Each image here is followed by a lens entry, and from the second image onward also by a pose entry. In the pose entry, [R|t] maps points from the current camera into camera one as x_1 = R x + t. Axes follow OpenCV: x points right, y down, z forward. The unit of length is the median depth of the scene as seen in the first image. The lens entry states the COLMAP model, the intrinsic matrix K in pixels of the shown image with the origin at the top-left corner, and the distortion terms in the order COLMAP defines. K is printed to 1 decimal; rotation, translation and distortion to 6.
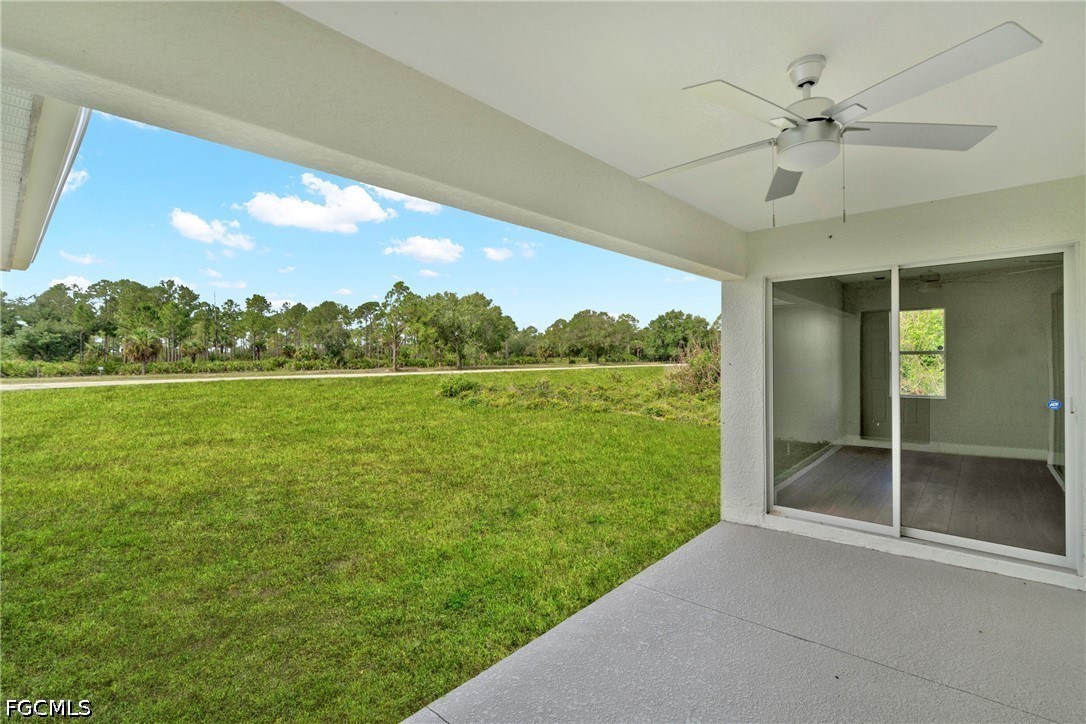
lens RADIAL K [[494.0, 0, 538.4], [0, 494.0, 358.4], [0, 0, 1]] dist [-0.004203, 0.000334]
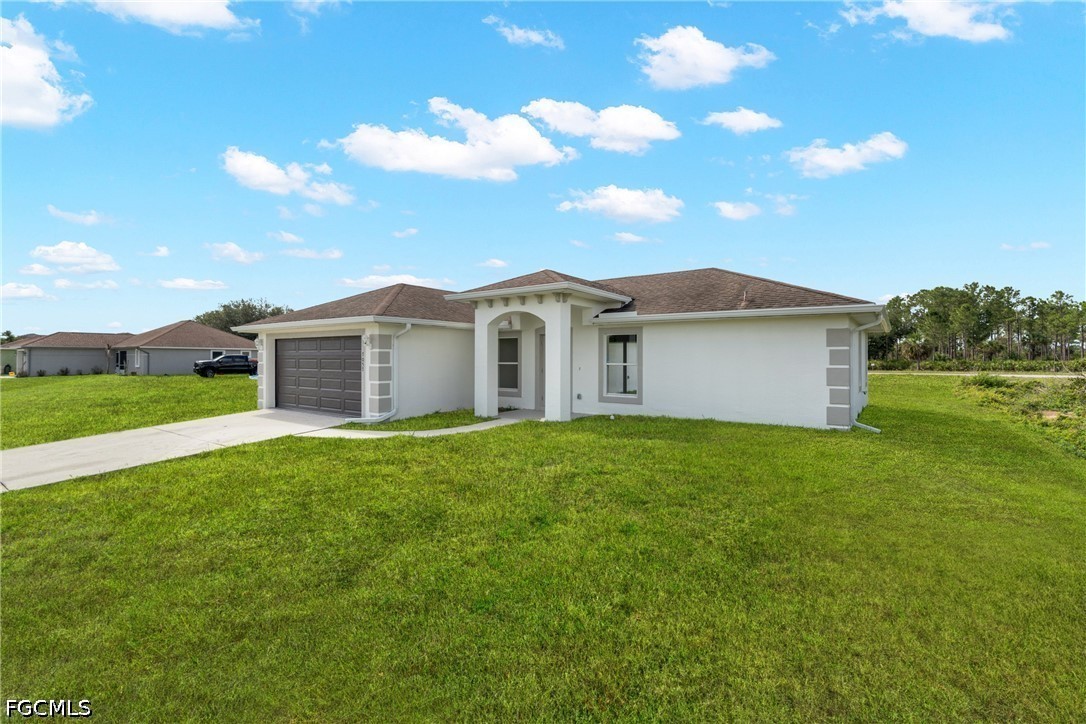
lens RADIAL K [[401.4, 0, 542.5], [0, 401.4, 380.1], [0, 0, 1]] dist [-0.002117, 0.000030]
pose [[0.994876, 0.007019, 0.100857, -0.138537], [-0.007127, 0.999974, 0.000702, 0.010669], [-0.100849, -0.001418, 0.994901, 0.152926]]
